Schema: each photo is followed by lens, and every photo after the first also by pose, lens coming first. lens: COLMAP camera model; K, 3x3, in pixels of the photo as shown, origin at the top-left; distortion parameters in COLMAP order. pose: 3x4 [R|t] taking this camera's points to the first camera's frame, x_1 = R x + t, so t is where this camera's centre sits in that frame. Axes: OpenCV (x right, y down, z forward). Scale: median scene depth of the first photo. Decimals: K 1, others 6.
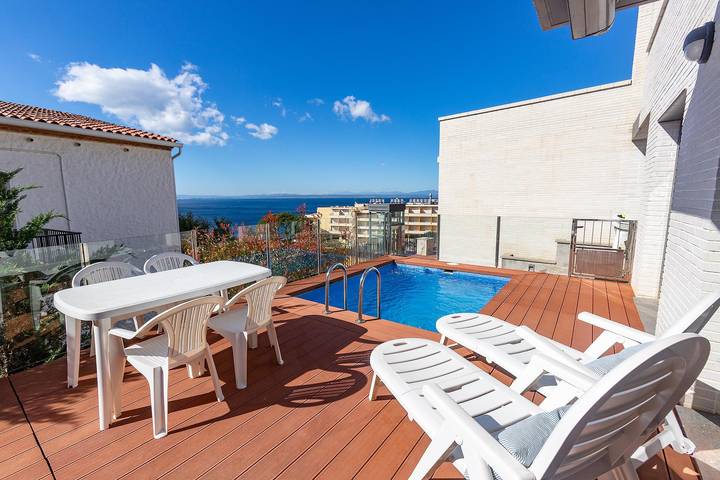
lens RADIAL K [[312.3, 0, 360.0], [0, 312.3, 240.0], [0, 0, 1]] dist [-0.003205, -0.000620]
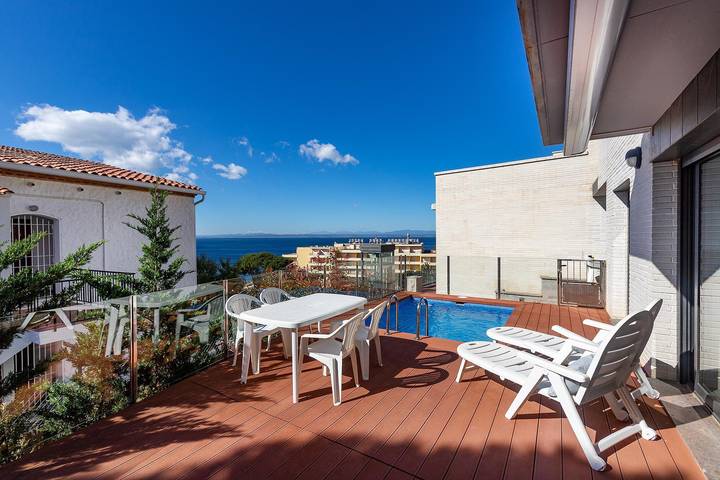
lens RADIAL K [[312.3, 0, 360.0], [0, 312.3, 240.0], [0, 0, 1]] dist [-0.003205, -0.000620]
pose [[0.997236, 0.000167, 0.074299, -0.174528], [0.009168, 0.992079, -0.125278, 0.005455], [-0.073732, 0.125613, 0.989336, -0.171025]]
